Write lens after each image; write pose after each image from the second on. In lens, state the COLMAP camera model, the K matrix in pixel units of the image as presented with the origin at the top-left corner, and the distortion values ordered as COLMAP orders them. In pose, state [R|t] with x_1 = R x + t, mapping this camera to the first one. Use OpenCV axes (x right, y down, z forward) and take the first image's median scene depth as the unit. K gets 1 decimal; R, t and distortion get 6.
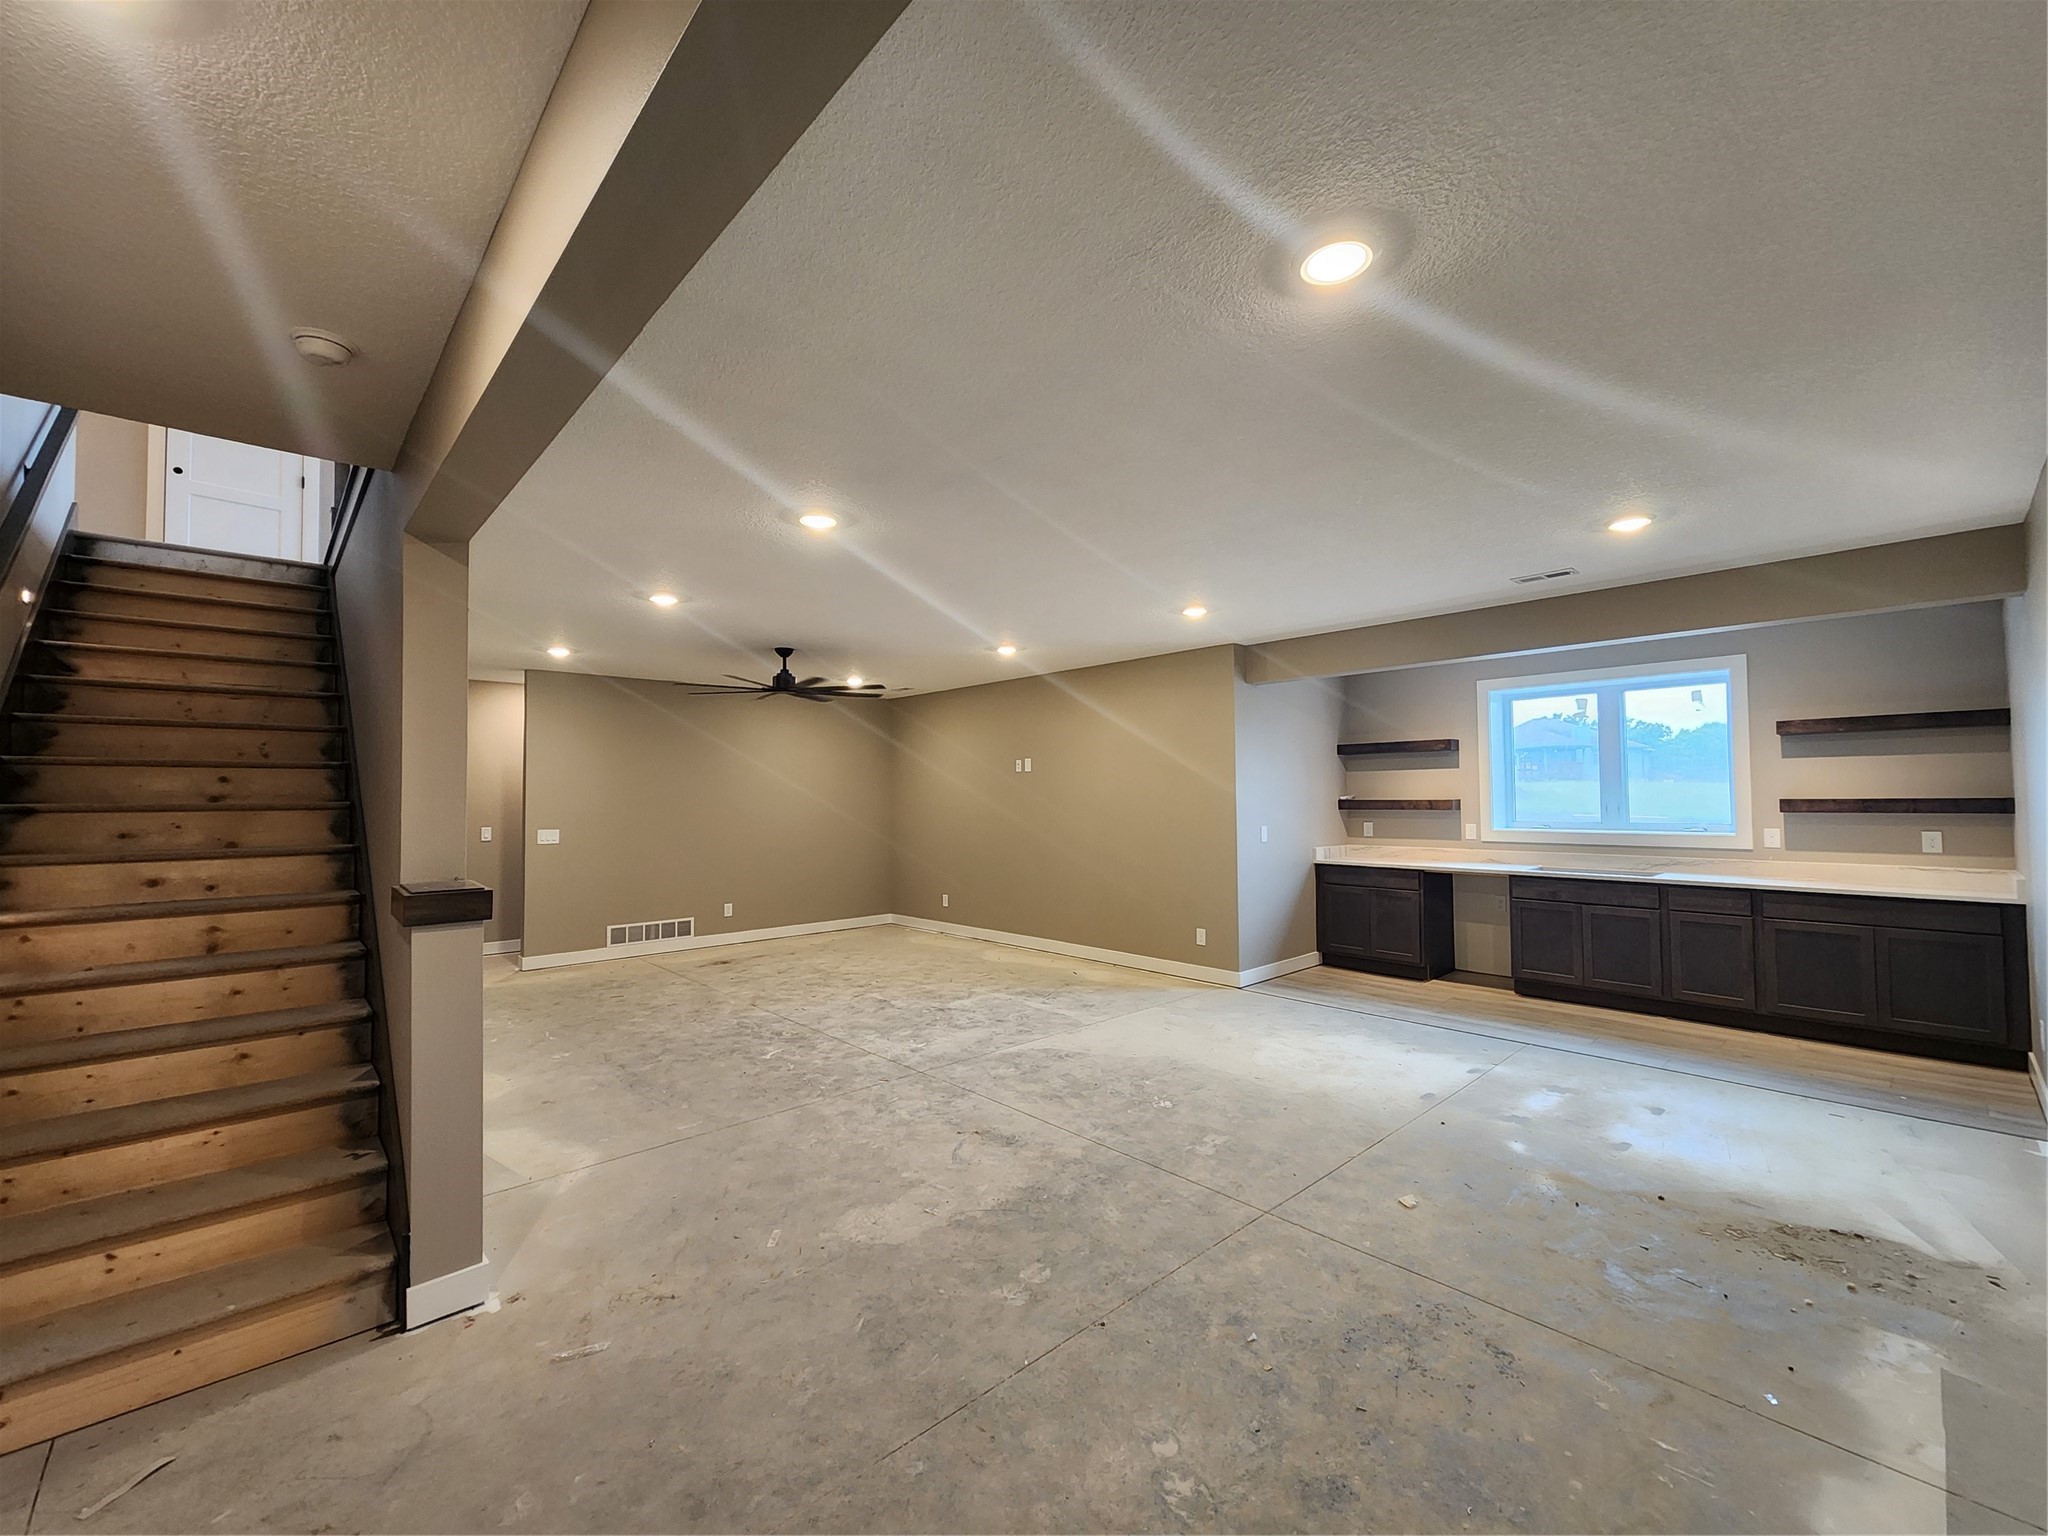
lens RADIAL K [[833.3, 0, 1029.3], [0, 833.3, 759.0], [0, 0, 1]] dist [0.001374, -0.002241]
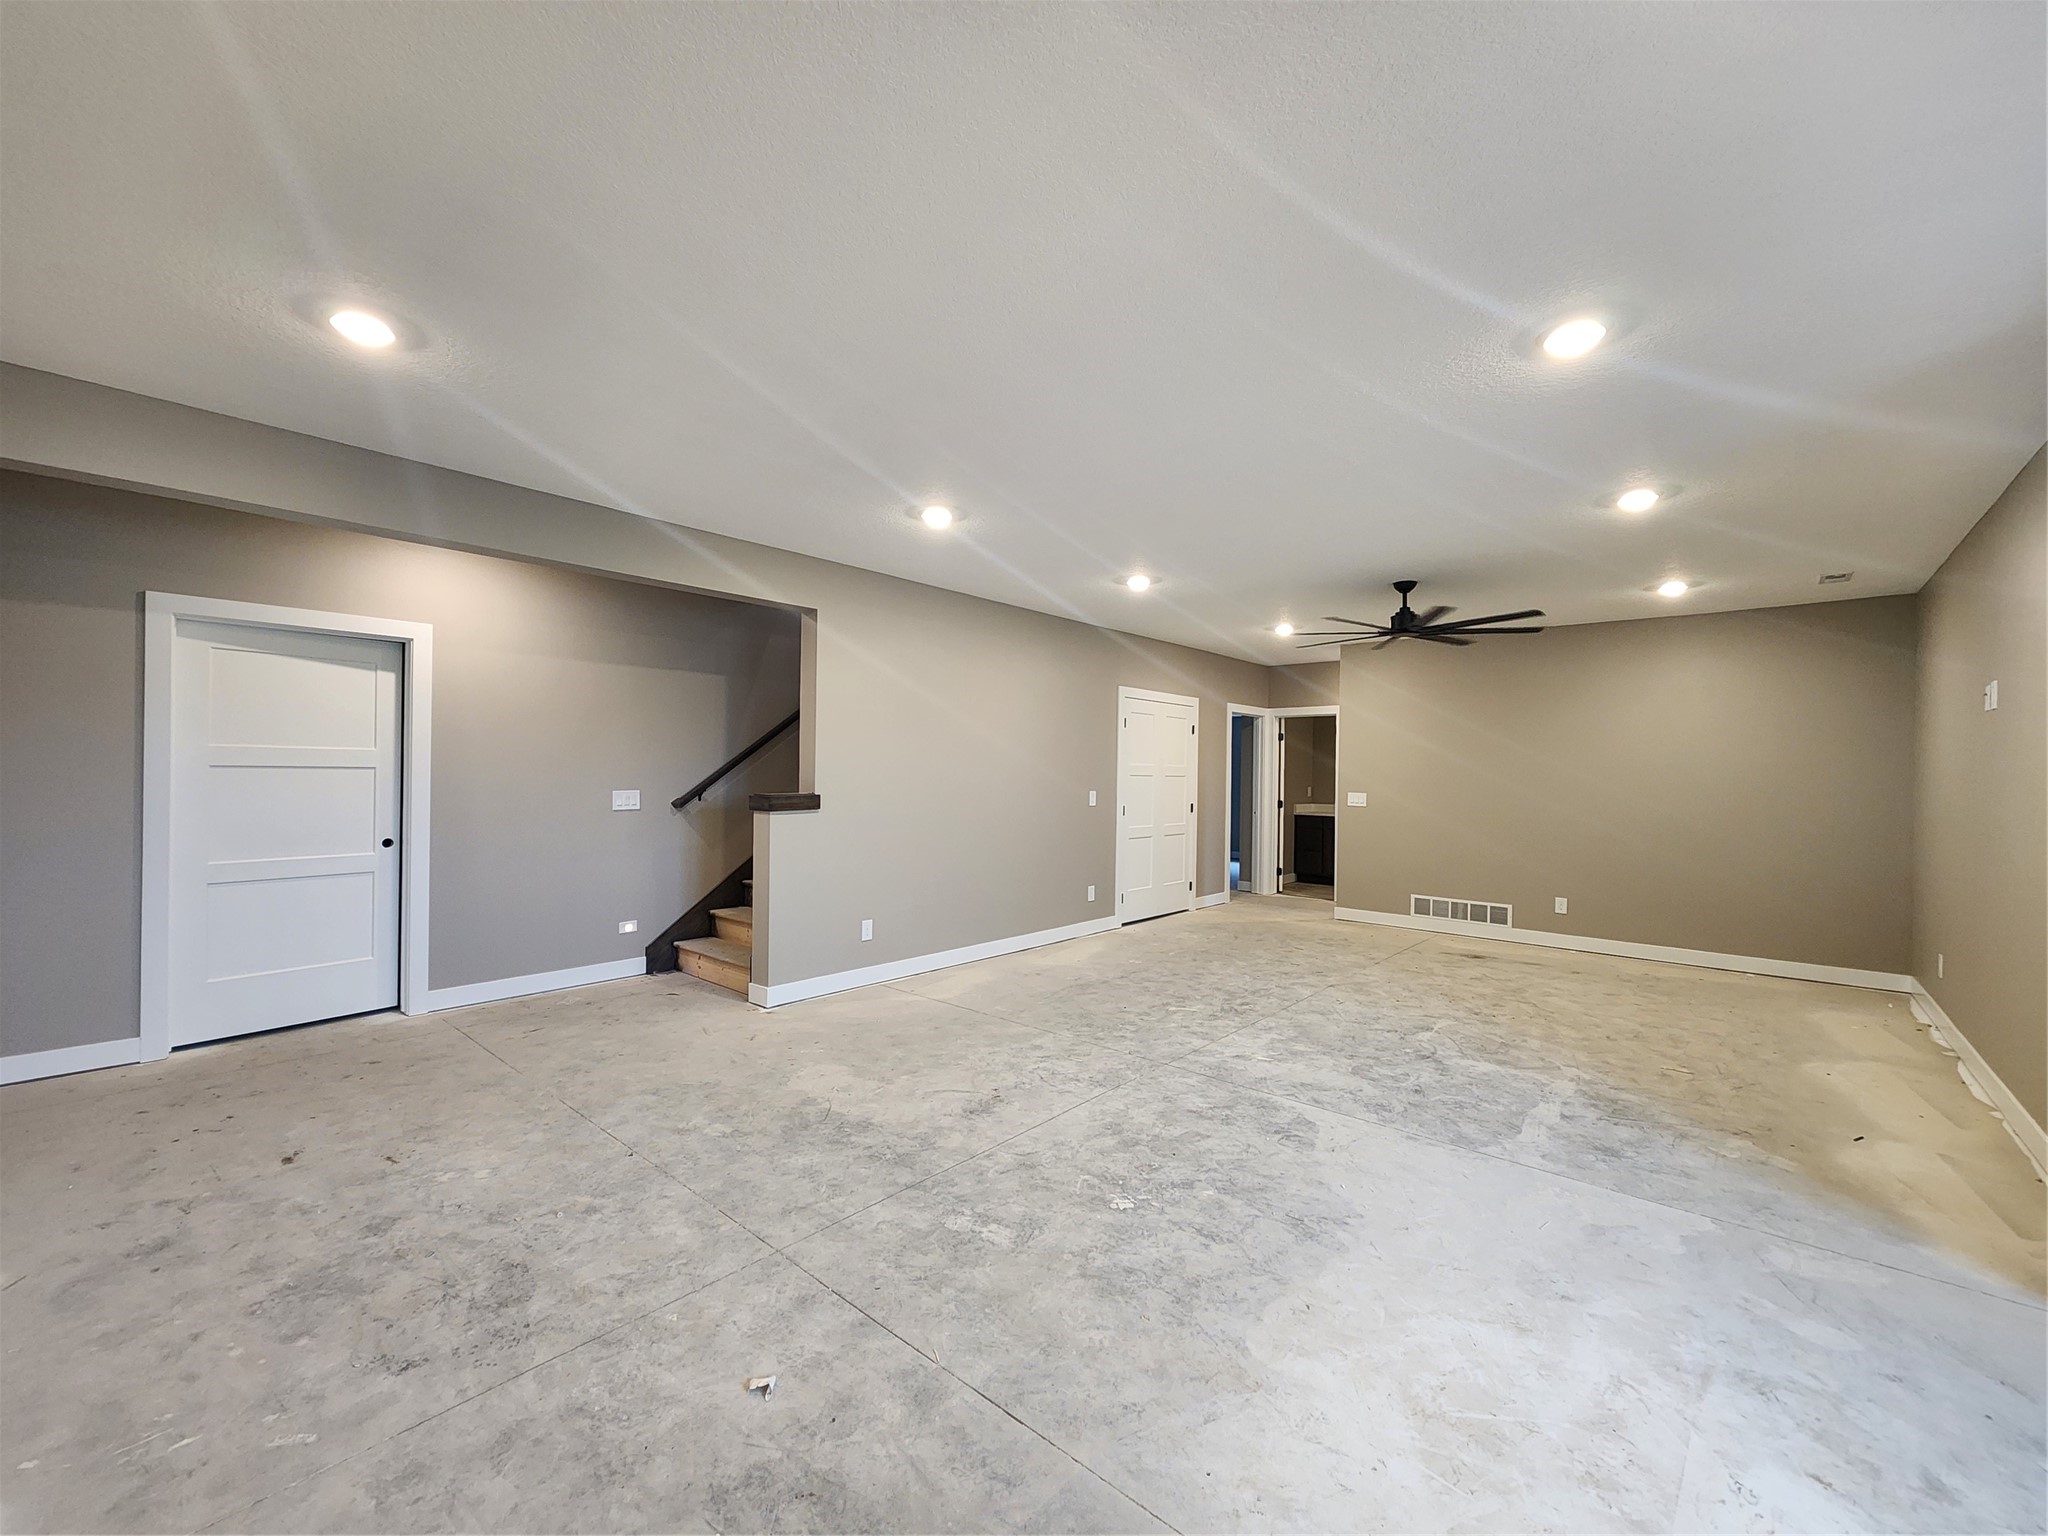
lens RADIAL K [[833.3, 0, 1020.5], [0, 833.3, 785.8], [0, 0, 1]] dist [0.001374, -0.002241]
pose [[0.104117, 0.028901, -0.994145, 0.680572], [0.028194, 0.999090, 0.031997, 0.045713], [0.994165, -0.031360, 0.103207, 0.720646]]
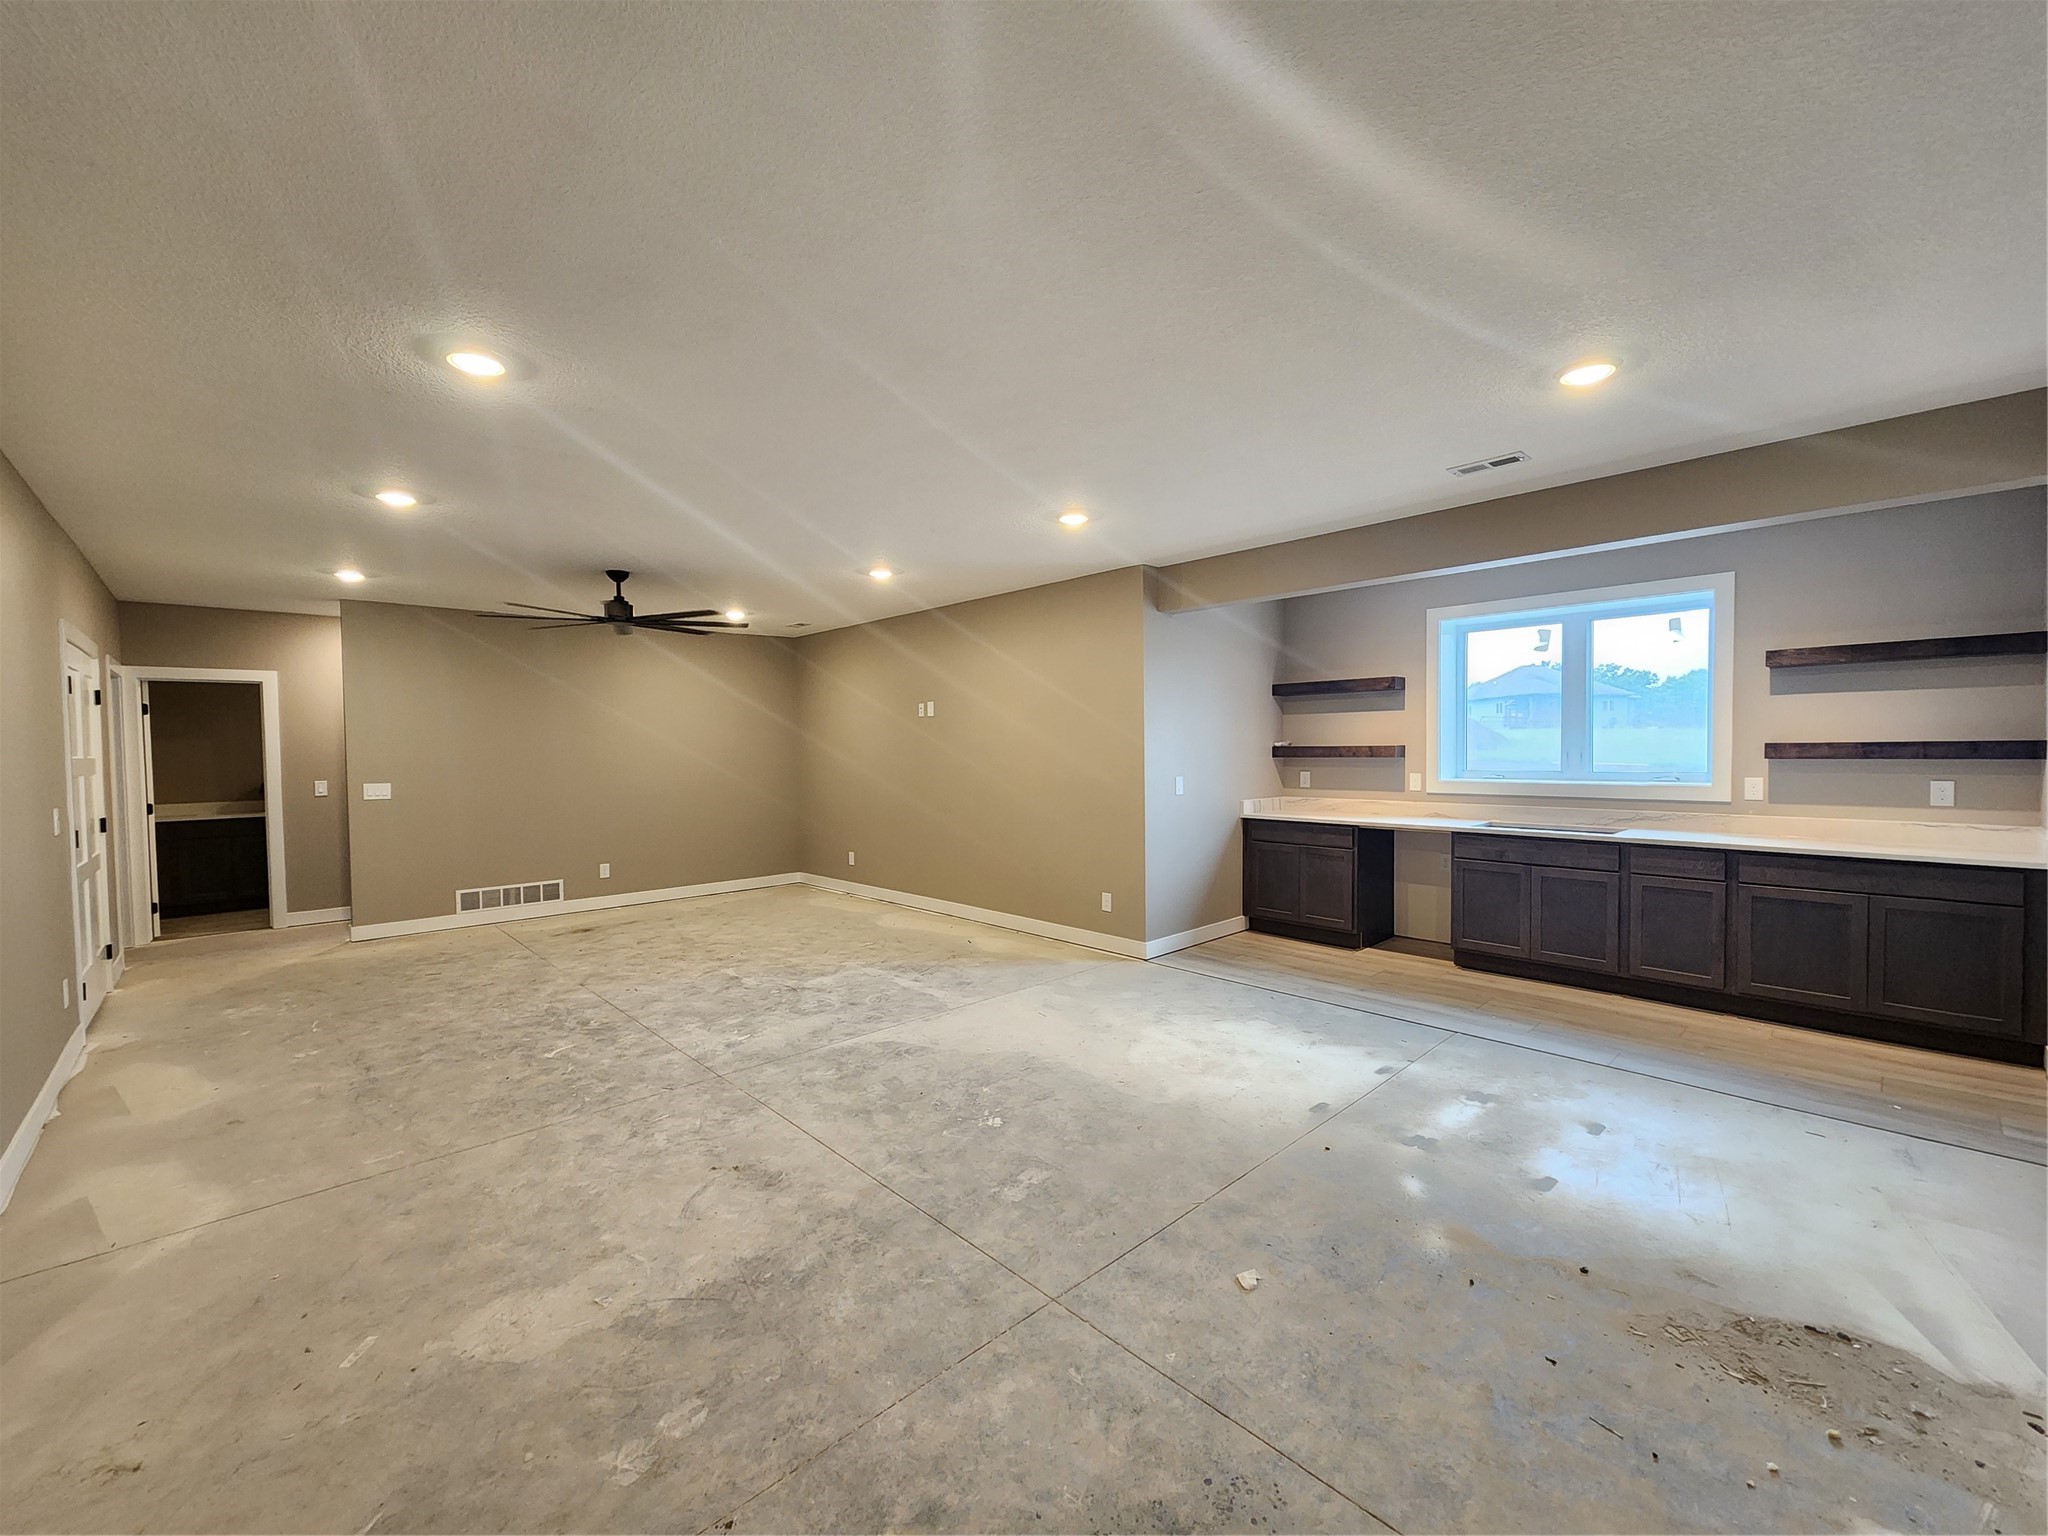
lens RADIAL K [[833.3, 0, 1026.4], [0, 833.3, 760.7], [0, 0, 1]] dist [0.001374, -0.002241]
pose [[0.999945, -0.003927, 0.009756, 0.157941], [0.003301, 0.997985, 0.063371, 0.010845], [-0.009985, -0.063336, 0.997942, 0.179356]]
